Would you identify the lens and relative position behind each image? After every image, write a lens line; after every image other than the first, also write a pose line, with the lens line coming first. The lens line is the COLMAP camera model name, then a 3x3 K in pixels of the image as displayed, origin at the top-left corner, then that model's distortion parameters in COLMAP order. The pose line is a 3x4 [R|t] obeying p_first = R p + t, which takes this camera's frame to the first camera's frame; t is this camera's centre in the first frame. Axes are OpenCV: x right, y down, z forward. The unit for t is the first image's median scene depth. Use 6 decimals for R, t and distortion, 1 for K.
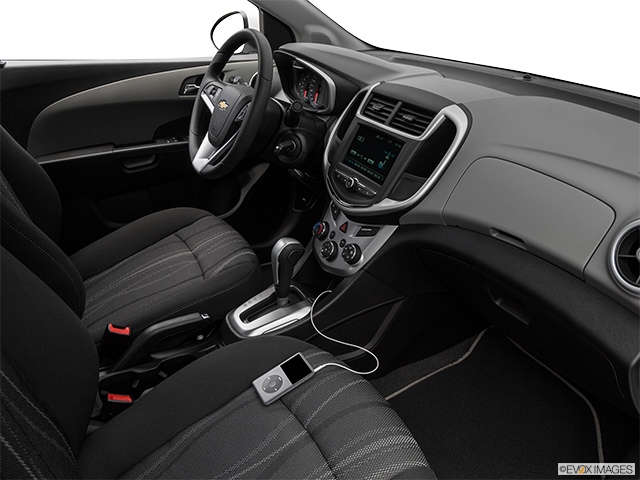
lens RADIAL K [[470.3, 0, 319.8], [0, 470.3, 244.6], [0, 0, 1]] dist [-0.089365, -0.003505]
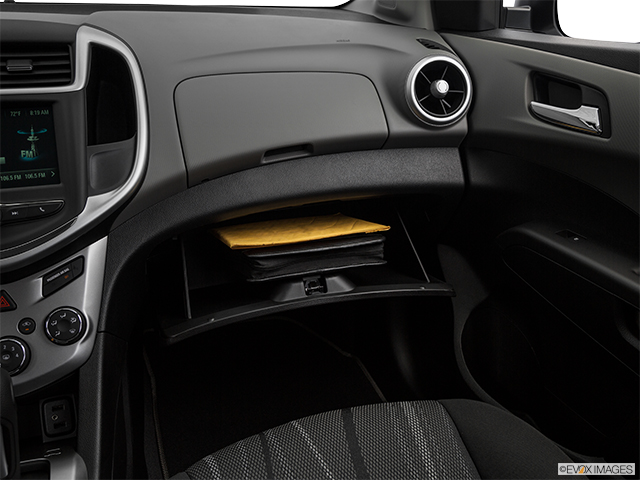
lens RADIAL K [[567.4, 0, 318.9], [0, 567.4, 236.0], [0, 0, 1]] dist [-0.065581, 0.025569]
pose [[0.141824, -0.414669, 0.898853, -0.441159], [0.455590, 0.833487, 0.312629, -0.139560], [-0.878820, 0.365170, 0.307128, 0.530791]]
